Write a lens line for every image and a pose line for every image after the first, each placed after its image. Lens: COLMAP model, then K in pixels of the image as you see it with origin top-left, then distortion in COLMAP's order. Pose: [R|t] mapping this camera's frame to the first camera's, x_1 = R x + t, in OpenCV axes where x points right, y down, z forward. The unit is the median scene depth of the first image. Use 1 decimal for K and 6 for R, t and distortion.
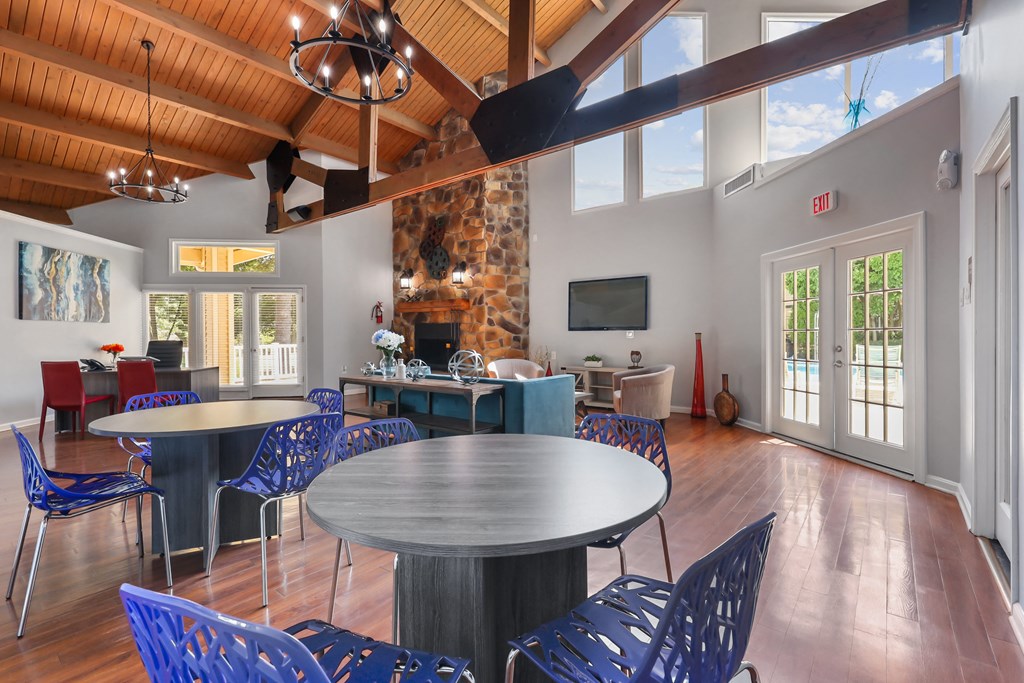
lens RADIAL K [[466.5, 0, 514.6], [0, 466.5, 339.7], [0, 0, 1]] dist [0.000026, 0.000169]
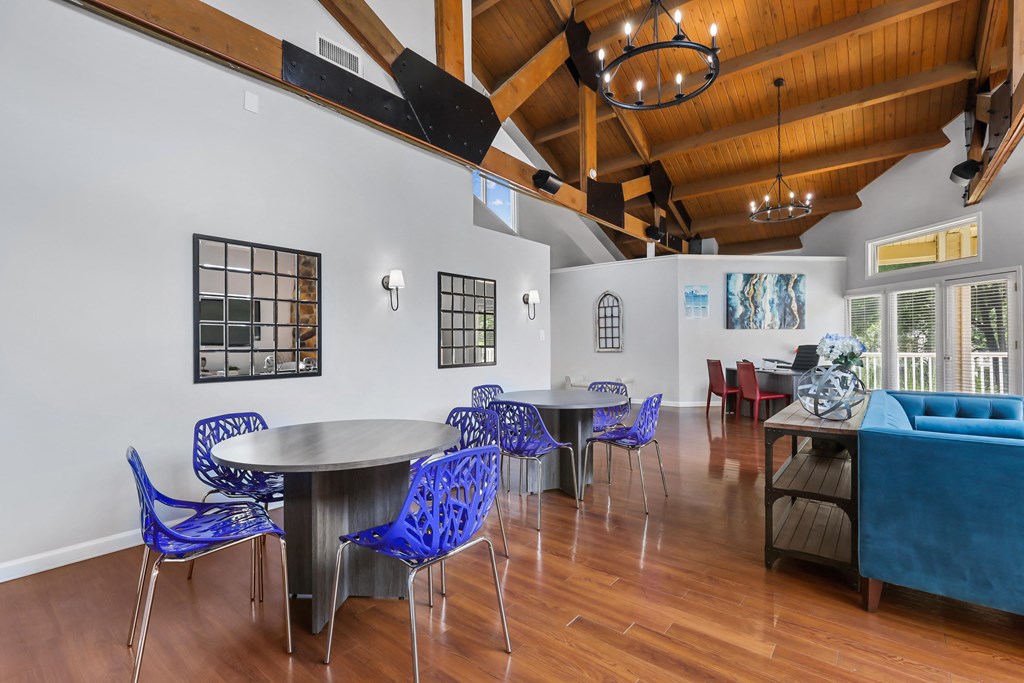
lens RADIAL K [[466.5, 0, 514.2], [0, 466.5, 340.7], [0, 0, 1]] dist [0.000026, 0.000169]
pose [[0.000434, -0.002563, -0.999997, 0.291783], [-0.002831, 0.999993, -0.002564, -0.003178], [0.999996, 0.002833, 0.000427, 0.312892]]
